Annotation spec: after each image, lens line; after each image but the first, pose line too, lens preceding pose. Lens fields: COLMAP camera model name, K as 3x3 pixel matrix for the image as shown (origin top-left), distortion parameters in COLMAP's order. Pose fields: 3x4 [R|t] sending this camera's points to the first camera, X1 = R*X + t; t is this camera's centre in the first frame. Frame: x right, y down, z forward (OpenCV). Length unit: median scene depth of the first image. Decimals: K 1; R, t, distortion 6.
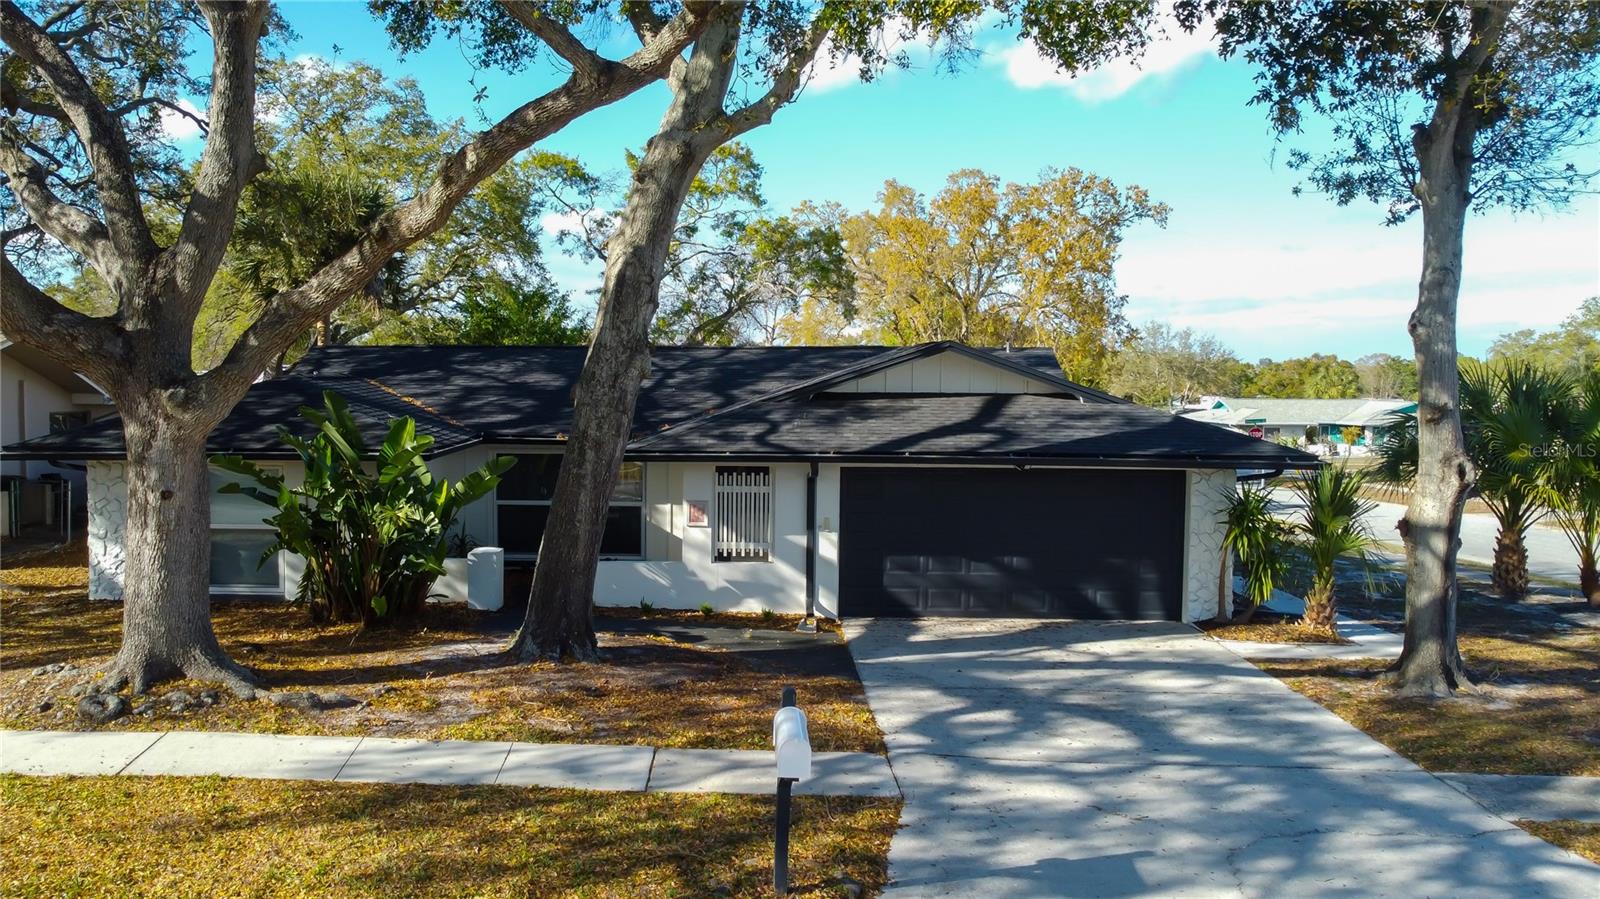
lens RADIAL K [[1222.2, 0, 789.4], [0, 1222.2, 448.8], [0, 0, 1]] dist [0.048539, -0.002351]
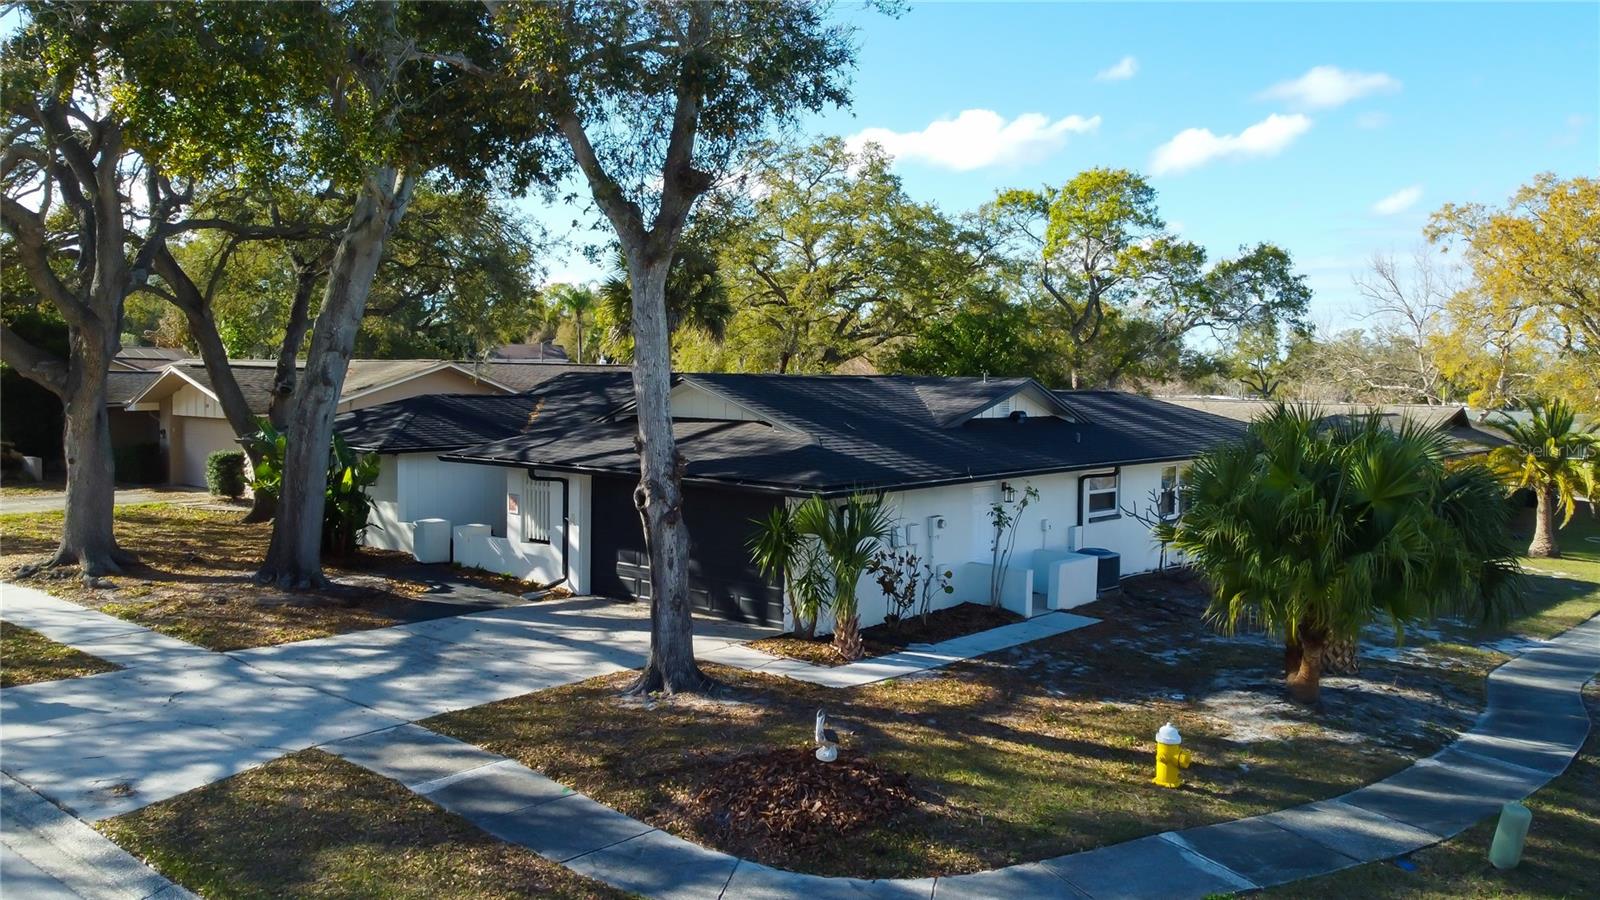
lens RADIAL K [[1222.2, 0, 803.7], [0, 1222.2, 450.7], [0, 0, 1]] dist [0.048539, -0.002351]
pose [[0.776241, 0.039662, -0.629187, 1.289108], [-0.043447, 0.999012, 0.009374, -0.038696], [0.628937, 0.020060, 0.777197, 0.212261]]
